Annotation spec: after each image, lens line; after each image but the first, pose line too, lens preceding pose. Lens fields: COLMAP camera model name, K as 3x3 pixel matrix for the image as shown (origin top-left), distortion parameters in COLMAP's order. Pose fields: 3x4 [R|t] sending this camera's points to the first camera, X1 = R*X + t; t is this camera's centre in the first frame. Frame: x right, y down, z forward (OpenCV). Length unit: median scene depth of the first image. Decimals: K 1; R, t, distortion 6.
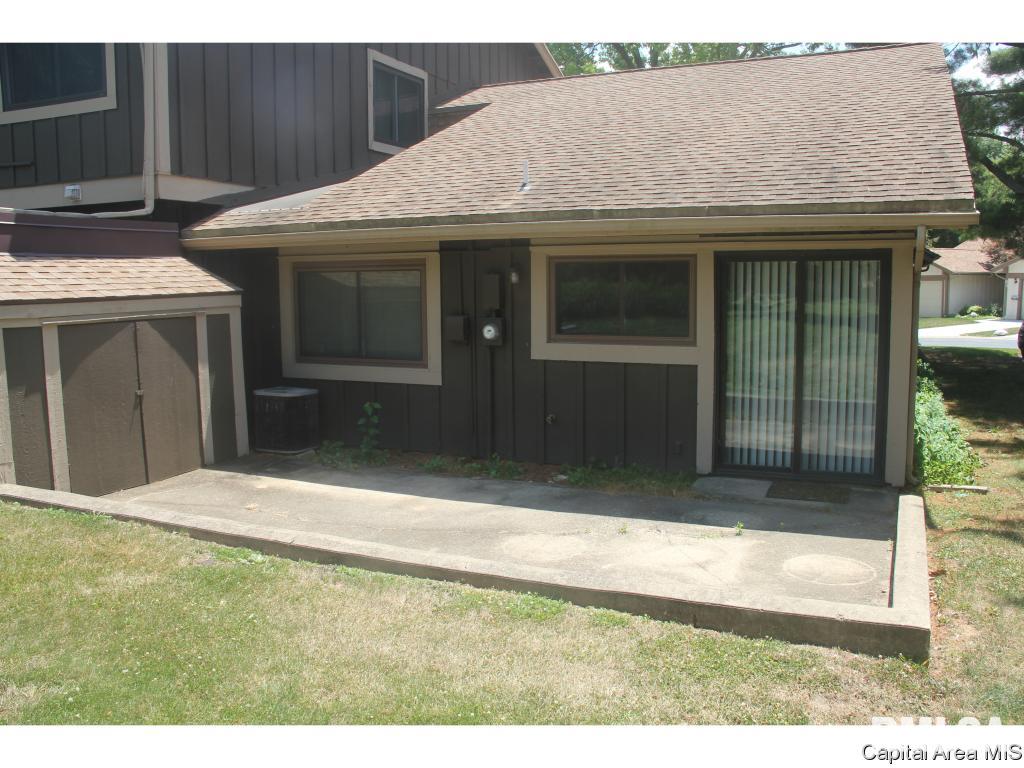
lens RADIAL K [[859.2, 0, 512.0], [0, 859.2, 384.0], [0, 0, 1]] dist [-0.191274, 0.177027]
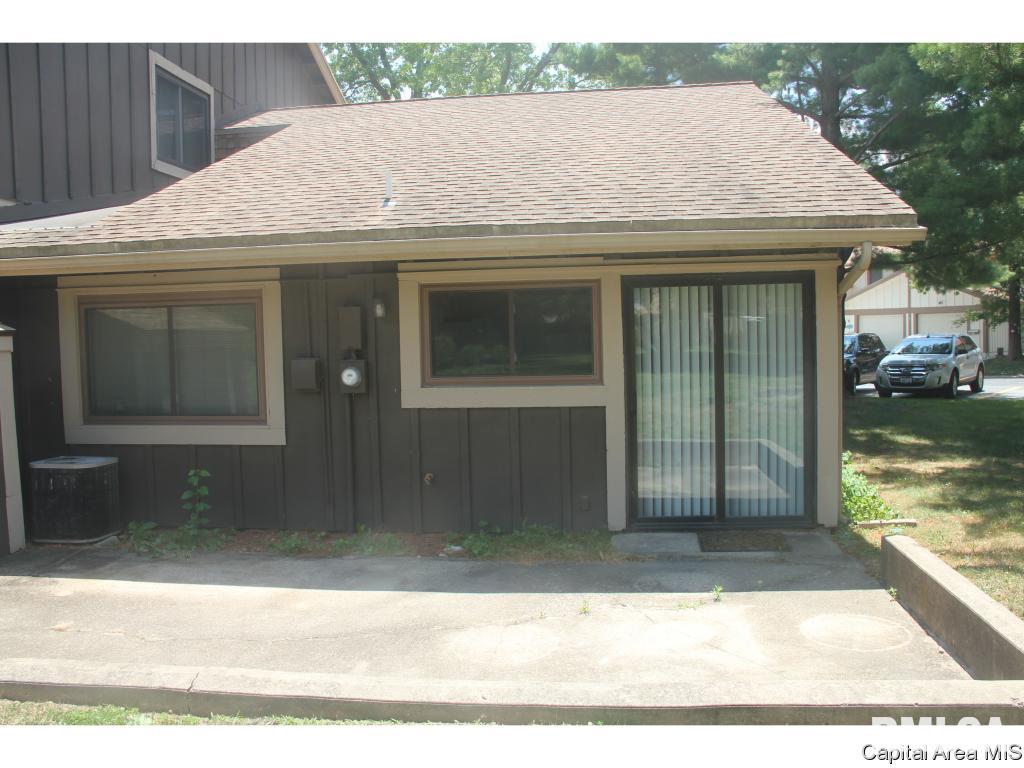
lens RADIAL K [[859.2, 0, 512.0], [0, 859.2, 384.0], [0, 0, 1]] dist [-0.191274, 0.177027]
pose [[0.951204, -0.029746, 0.307126, -0.136012], [0.049660, 0.997125, -0.057227, 0.000628], [-0.304541, 0.069687, 0.949947, 0.189450]]
